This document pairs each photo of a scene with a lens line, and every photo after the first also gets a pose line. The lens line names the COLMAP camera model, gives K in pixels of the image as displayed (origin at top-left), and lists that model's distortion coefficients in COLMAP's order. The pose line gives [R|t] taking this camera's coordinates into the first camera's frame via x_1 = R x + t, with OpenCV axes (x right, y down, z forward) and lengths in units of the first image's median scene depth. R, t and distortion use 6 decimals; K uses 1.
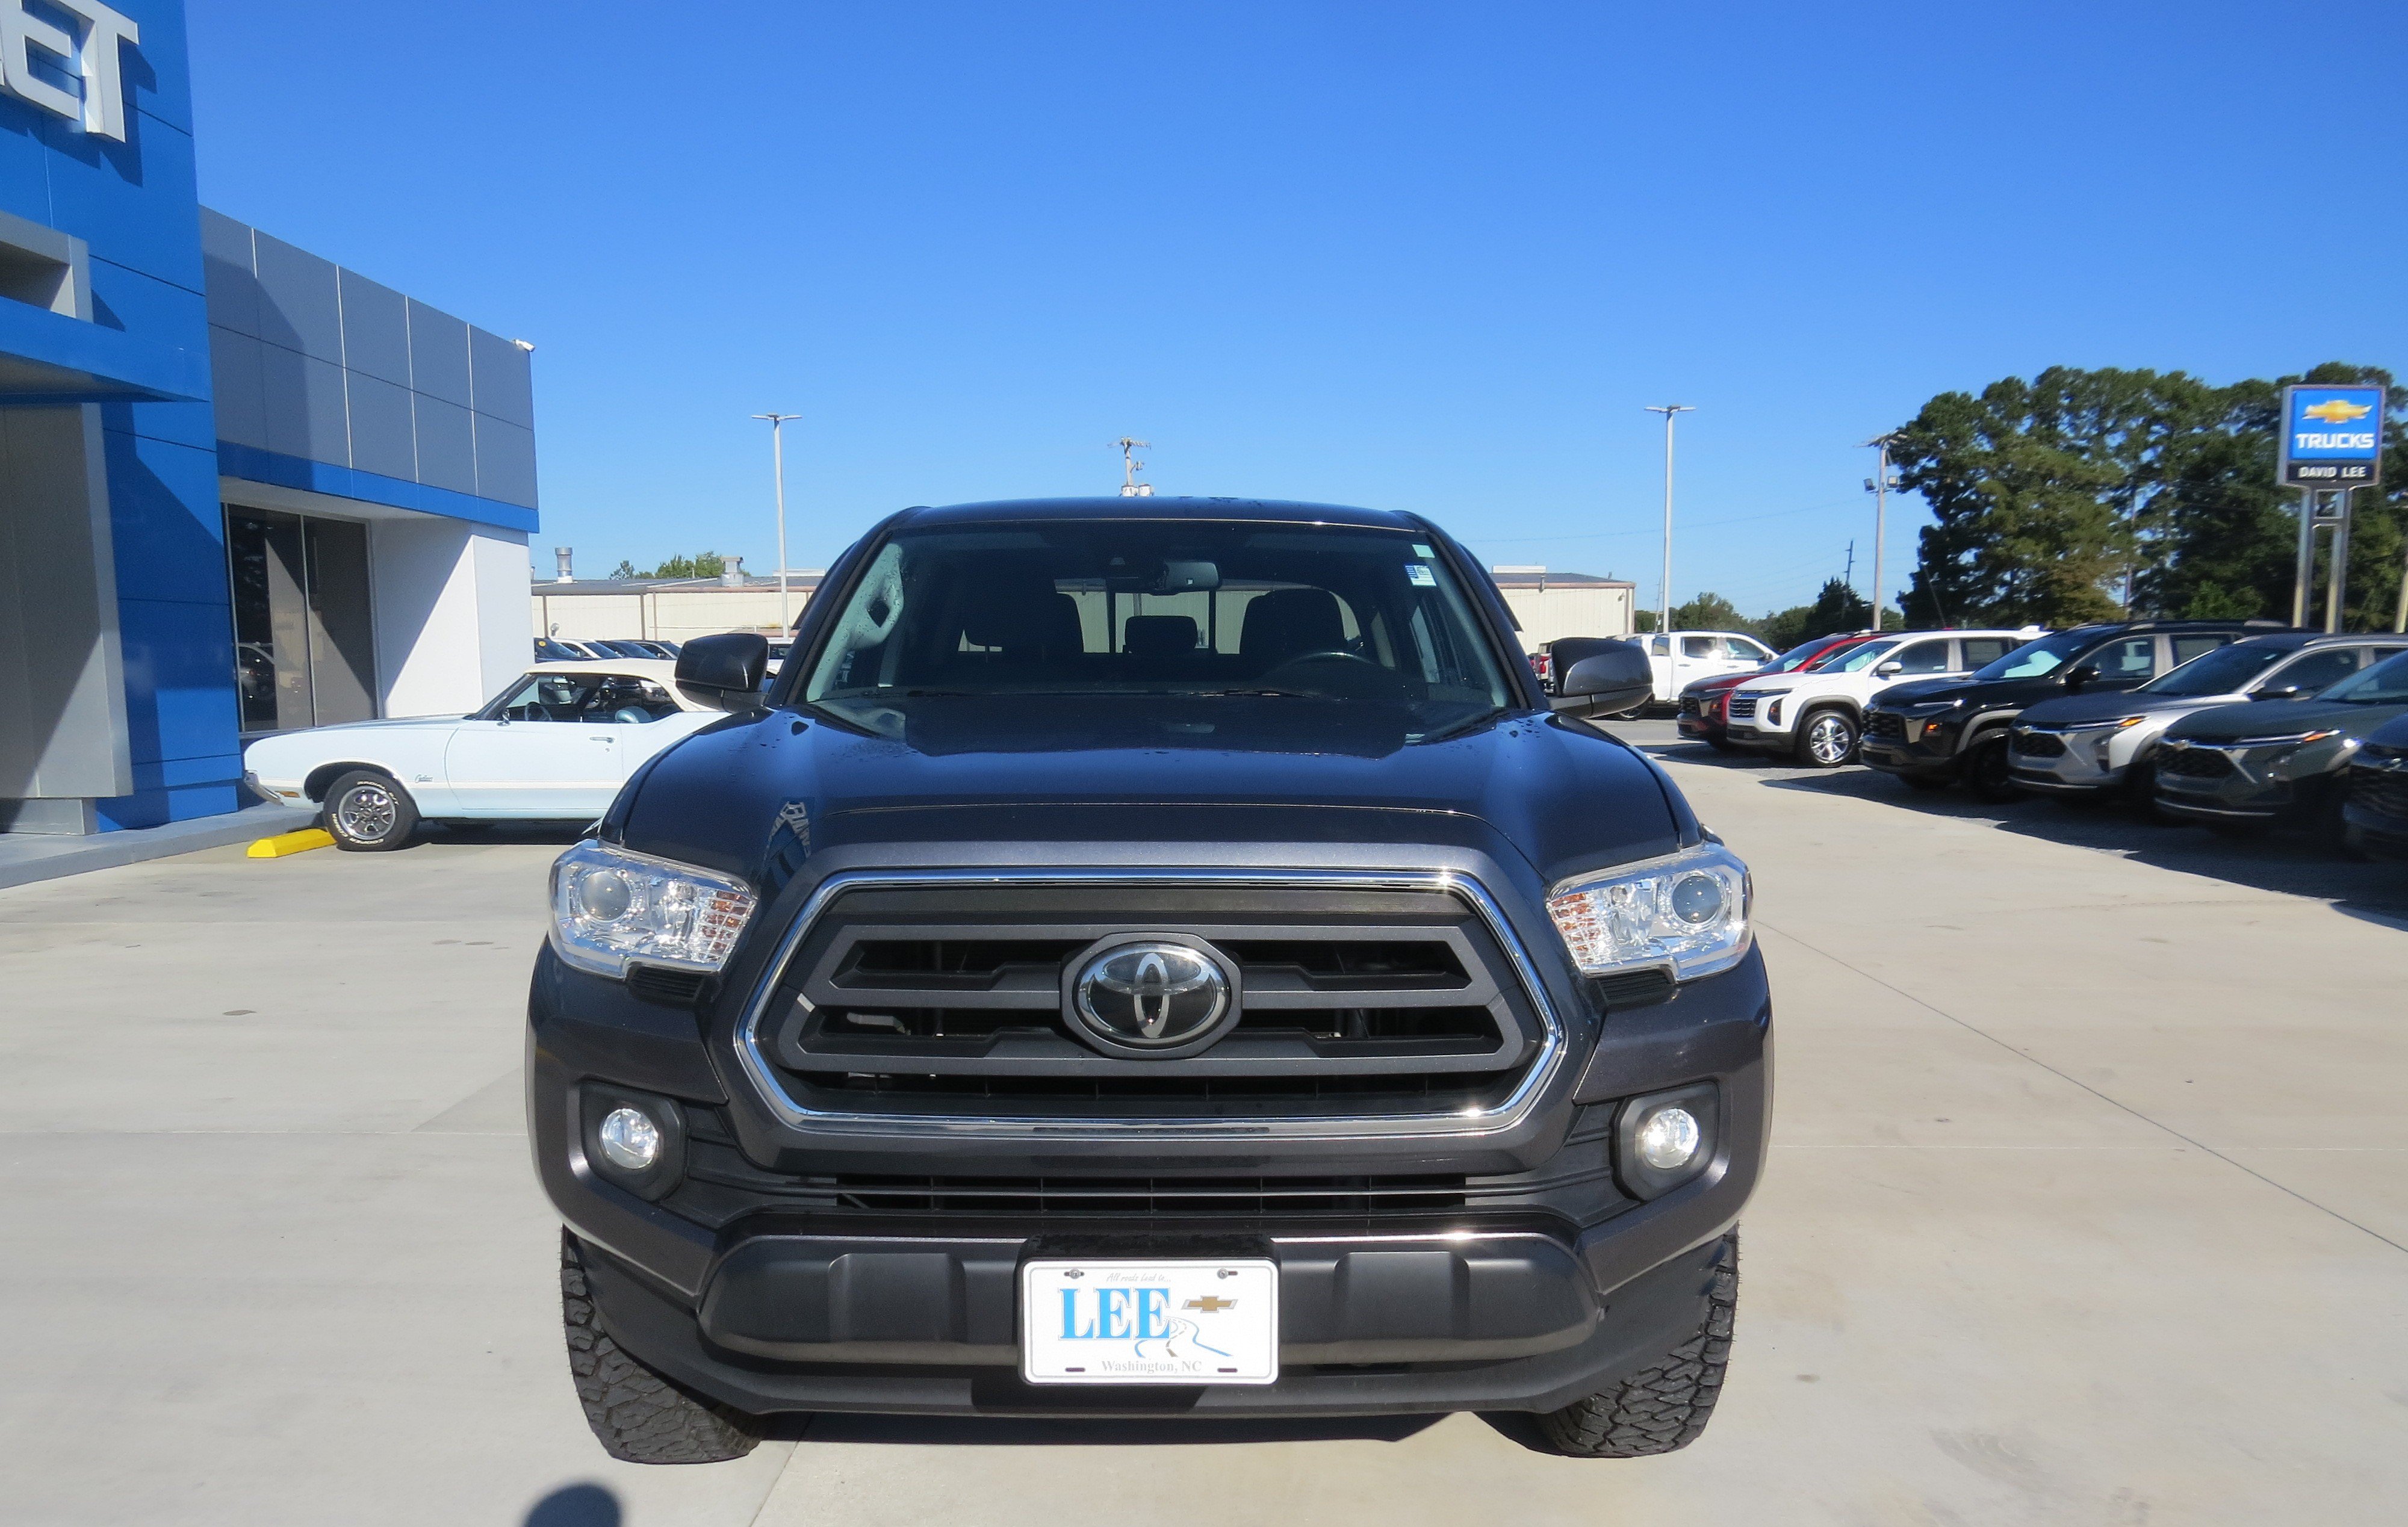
lens RADIAL K [[1735.4, 0, 1202.0], [0, 1735.4, 916.5], [0, 0, 1]] dist [-0.039109, 0.014688]
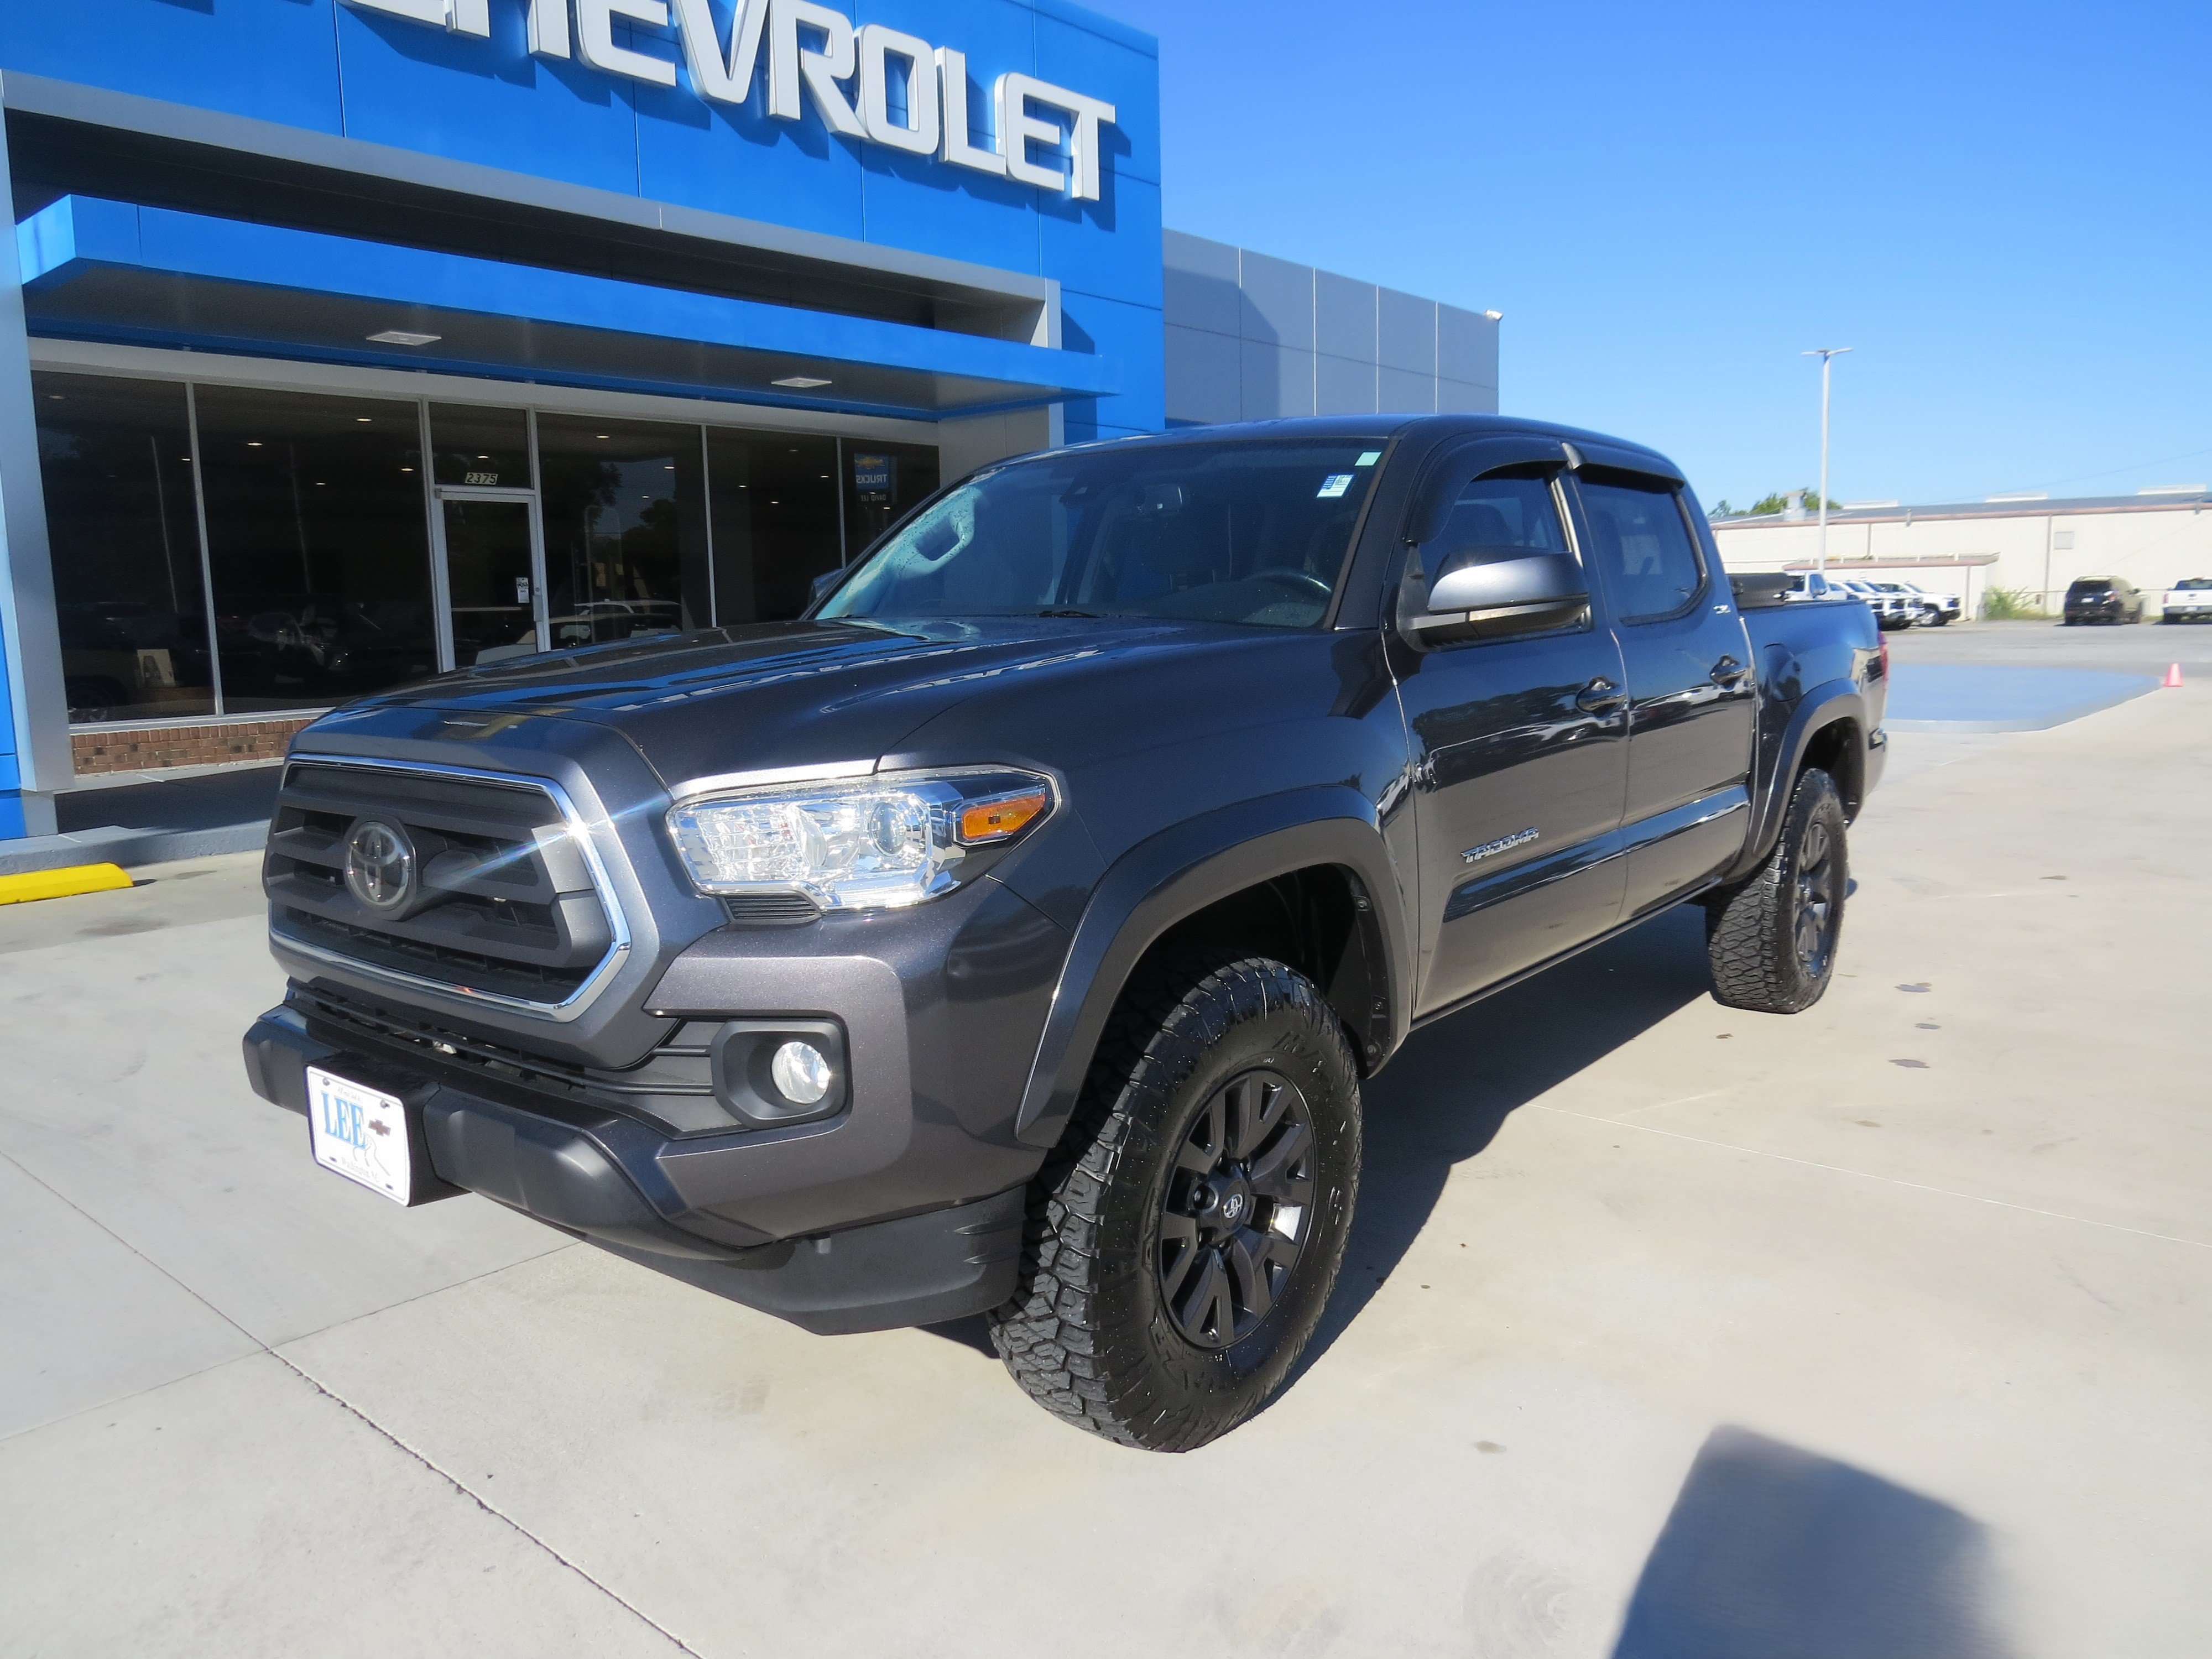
lens RADIAL K [[1596.3, 0, 1106.0], [0, 1596.3, 829.5], [0, 0, 1]] dist [-0.045995, 0.023867]
pose [[0.767932, 0.074473, -0.636187, 0.197753], [-0.074510, 0.996861, 0.026754, -0.008517], [0.636183, 0.026857, 0.771071, 0.089035]]
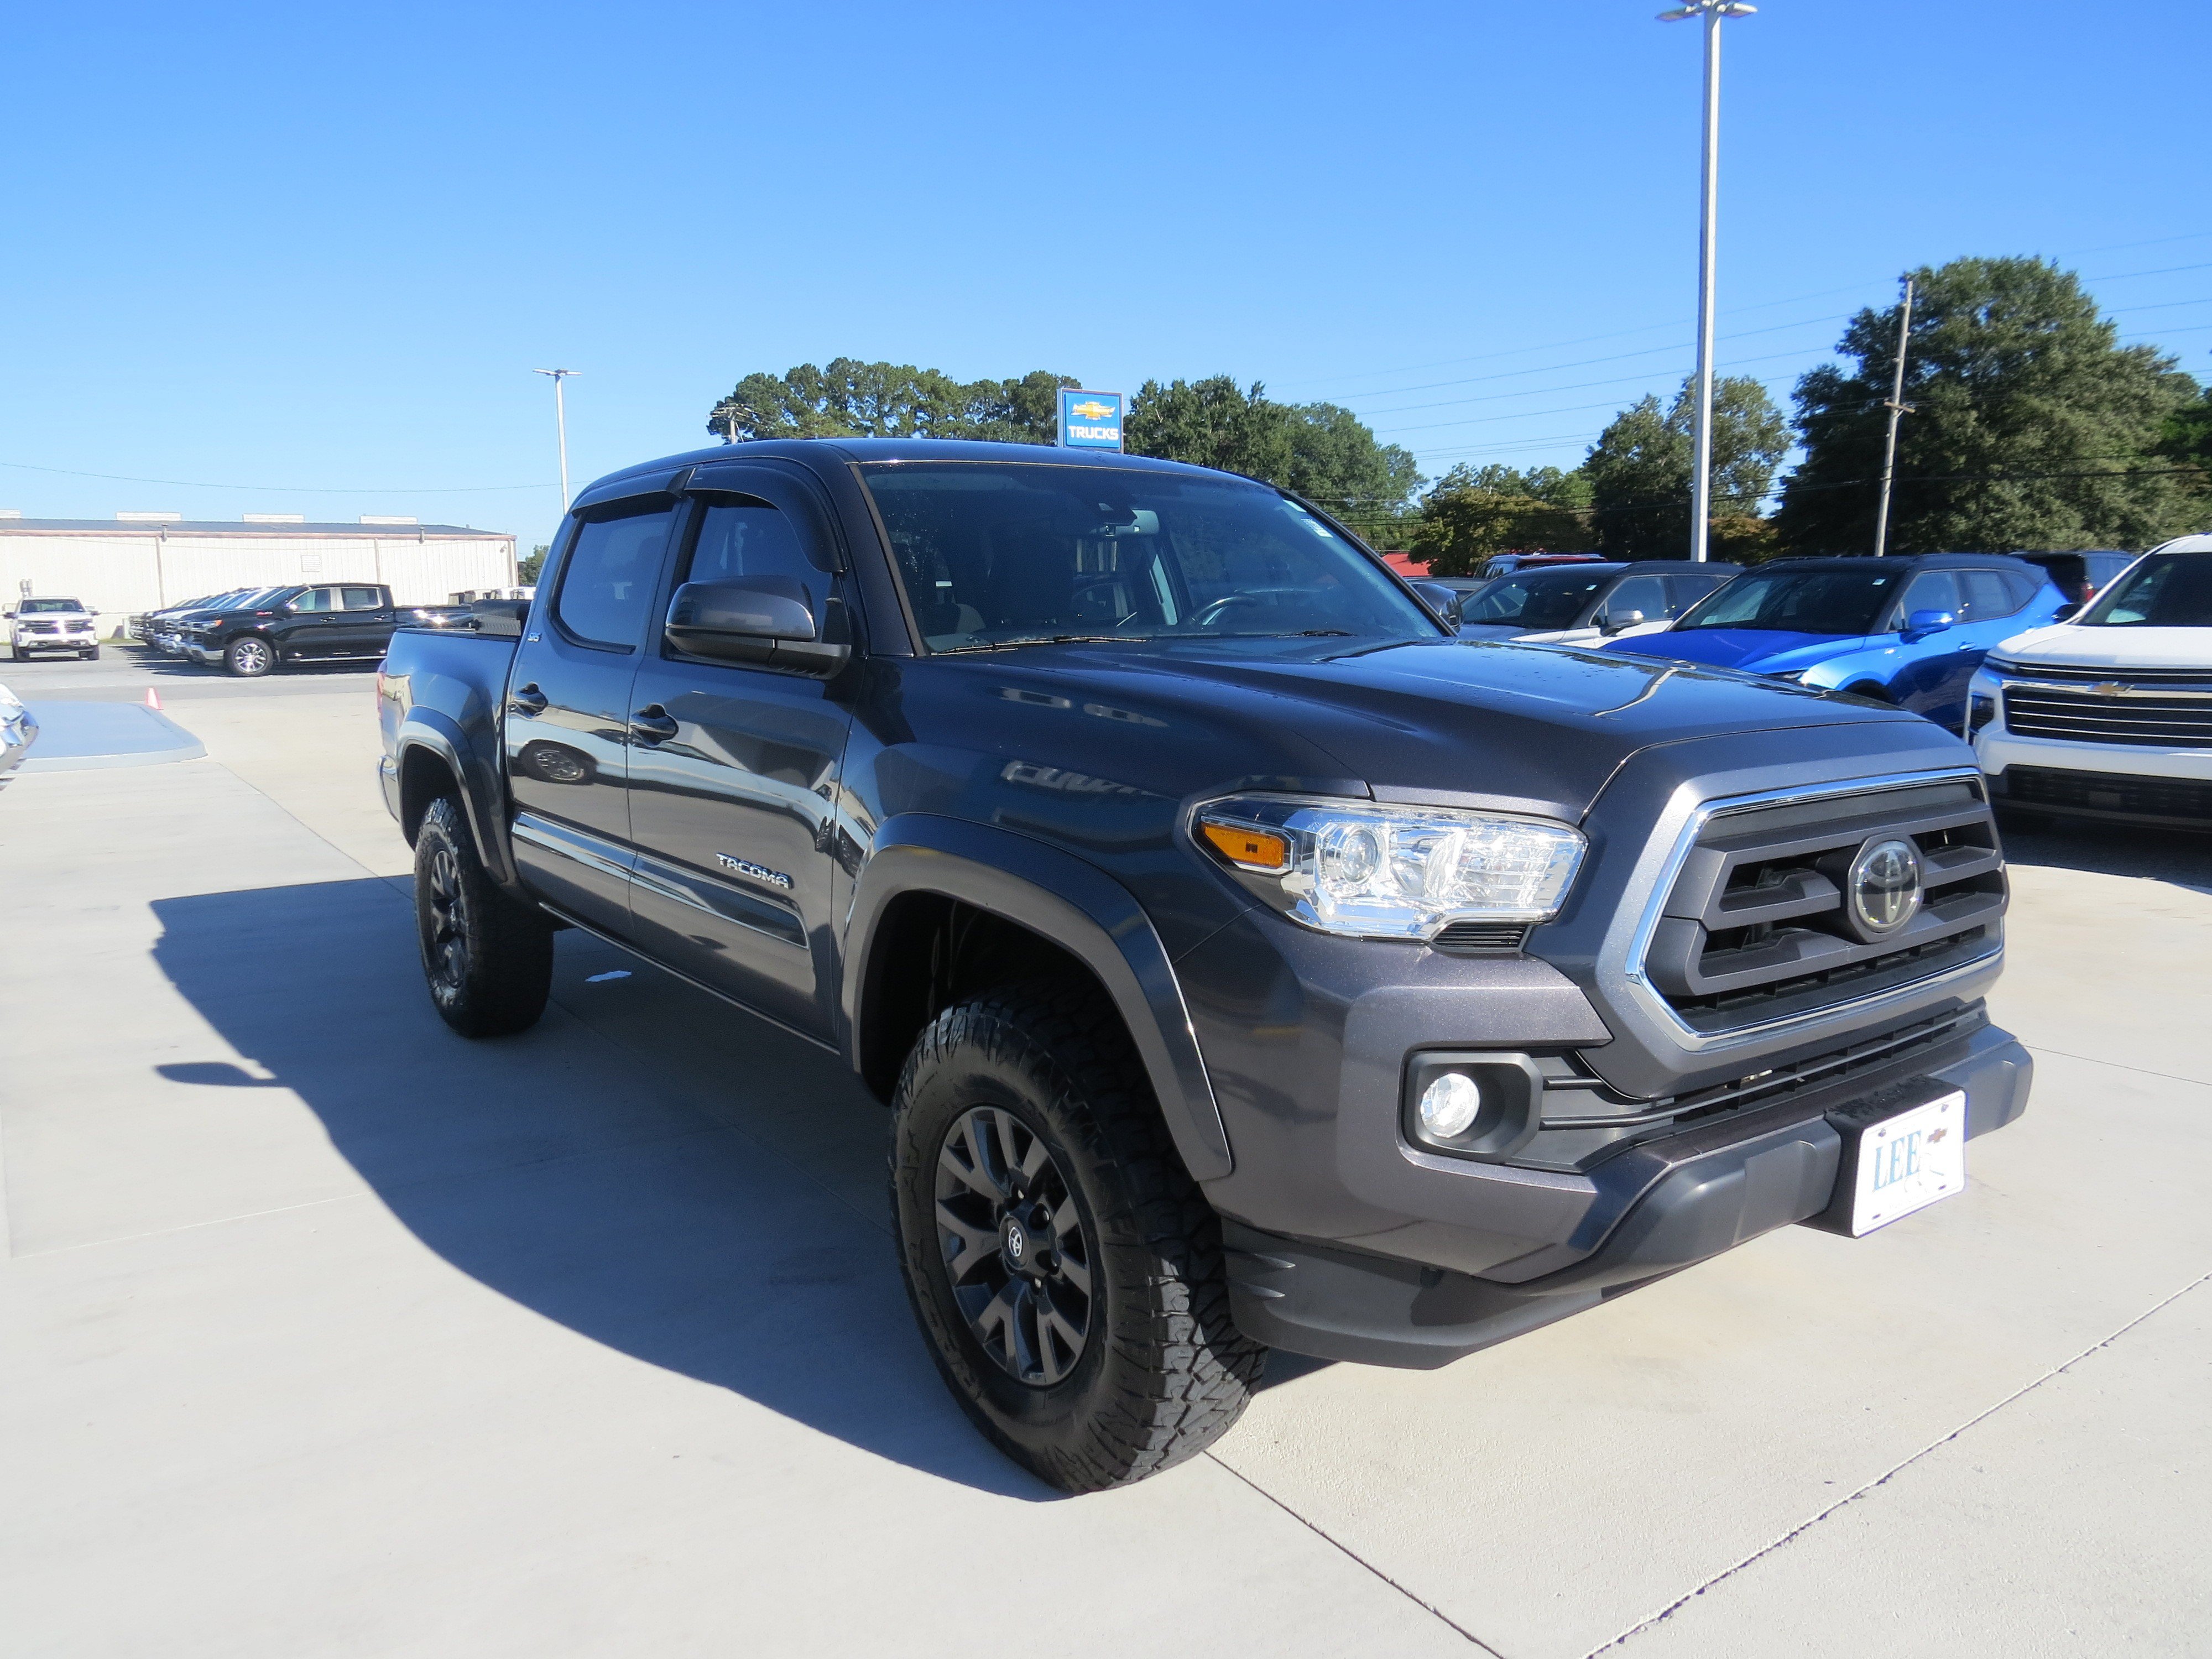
lens RADIAL K [[1596.3, 0, 1106.0], [0, 1596.3, 829.5], [0, 0, 1]] dist [-0.045995, 0.023867]
pose [[0.804697, -0.086941, 0.587285, -0.201677], [0.091950, 0.995534, 0.021388, -0.011735], [-0.586522, 0.036790, 0.809098, 0.083508]]
